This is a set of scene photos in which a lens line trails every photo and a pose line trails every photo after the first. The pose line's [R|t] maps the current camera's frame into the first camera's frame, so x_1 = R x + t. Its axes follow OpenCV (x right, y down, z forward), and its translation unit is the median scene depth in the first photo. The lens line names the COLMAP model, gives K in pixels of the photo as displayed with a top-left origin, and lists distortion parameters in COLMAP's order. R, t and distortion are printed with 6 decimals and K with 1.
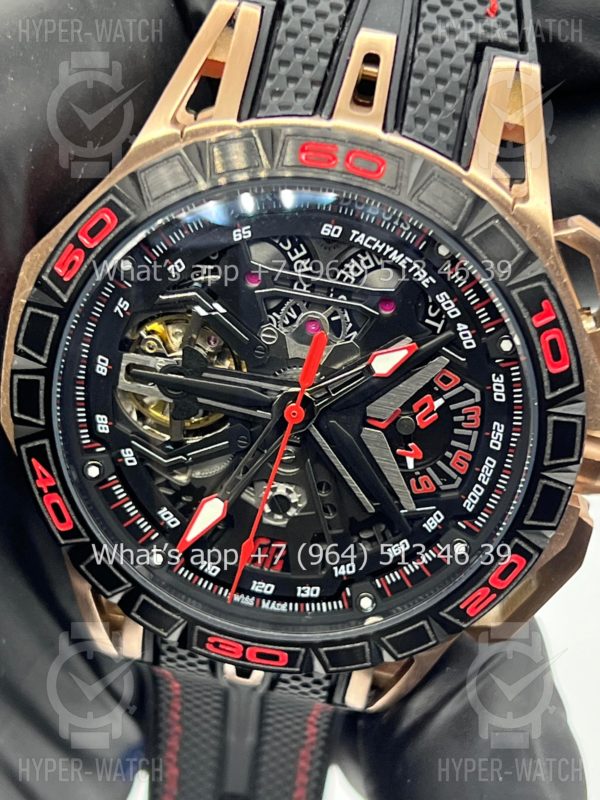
lens RADIAL K [[1913.1, 0, 297.7], [0, 1913.1, 429.3], [0, 0, 1]] dist [0.209056, 0.000000]
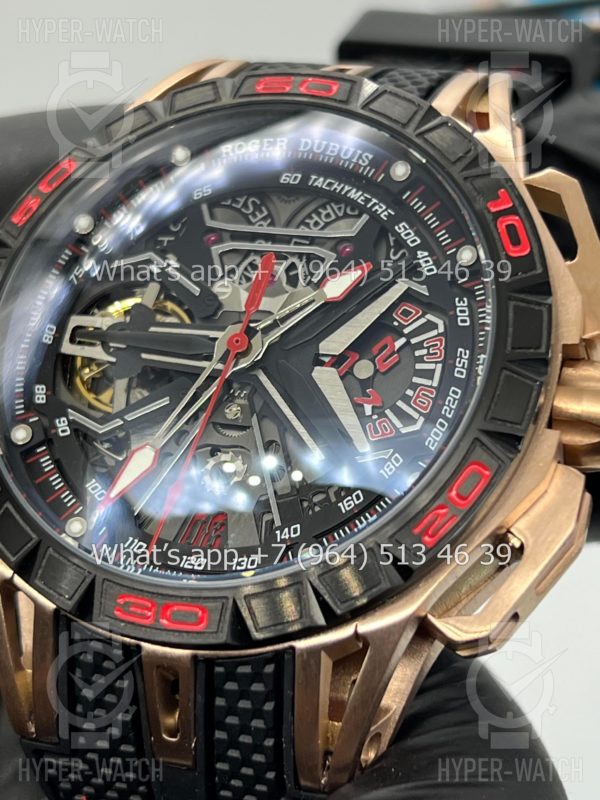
lens RADIAL K [[1913.1, 0, 298.2], [0, 1913.1, 402.0], [0, 0, 1]] dist [0.209056, 0.000000]
pose [[0.984156, -0.027561, -0.175149, 0.183202], [-0.100617, 0.726561, -0.679695, 0.621422], [0.145989, 0.686549, 0.712276, 0.372522]]
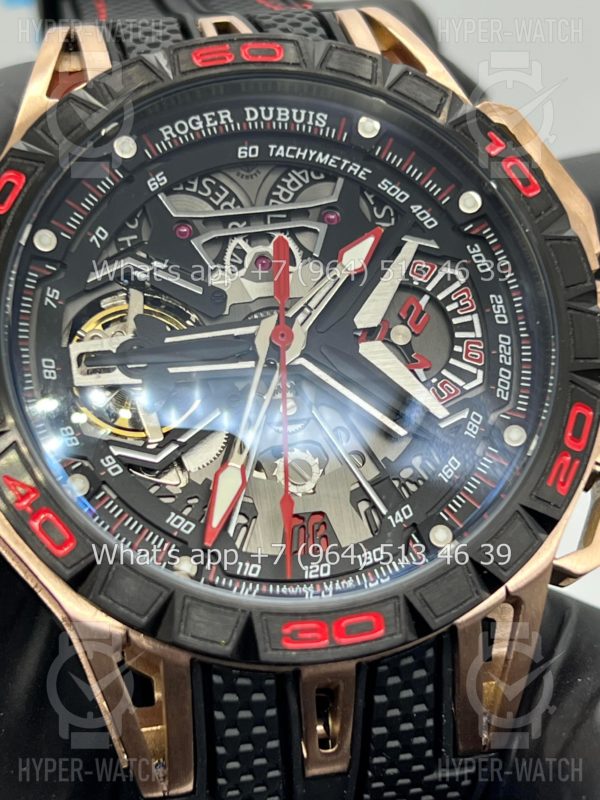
lens RADIAL K [[1913.1, 0, 296.4], [0, 1913.1, 408.8], [0, 0, 1]] dist [0.209056, 0.000000]
pose [[0.916677, -0.250576, 0.311313, -0.271814], [0.386186, 0.755794, -0.528806, 0.473752], [-0.102783, 0.604969, 0.789588, 0.330746]]
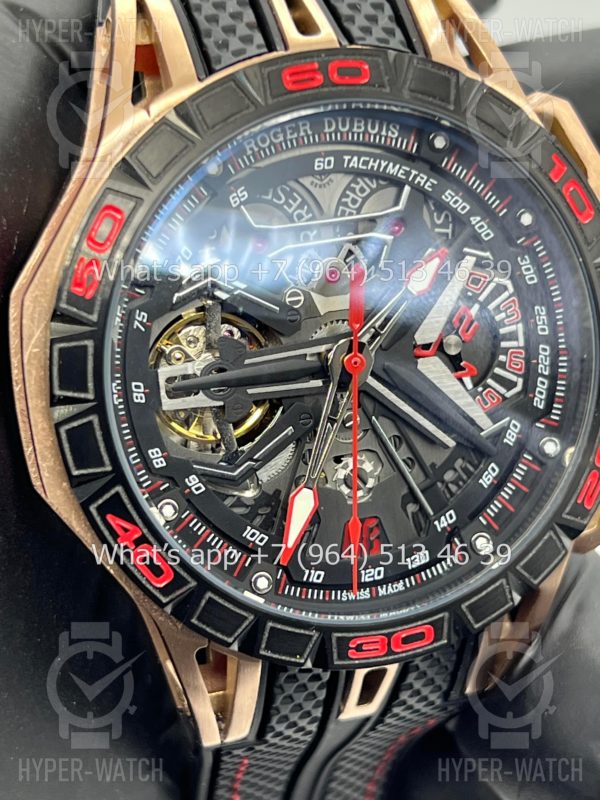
lens RADIAL K [[1913.1, 0, 303.7], [0, 1913.1, 398.8], [0, 0, 1]] dist [0.209056, 0.000000]
pose [[0.871383, -0.328562, 0.364334, -0.363316], [0.401451, 0.904402, -0.144552, 0.130316], [-0.282010, 0.272223, 0.919981, 0.157306]]
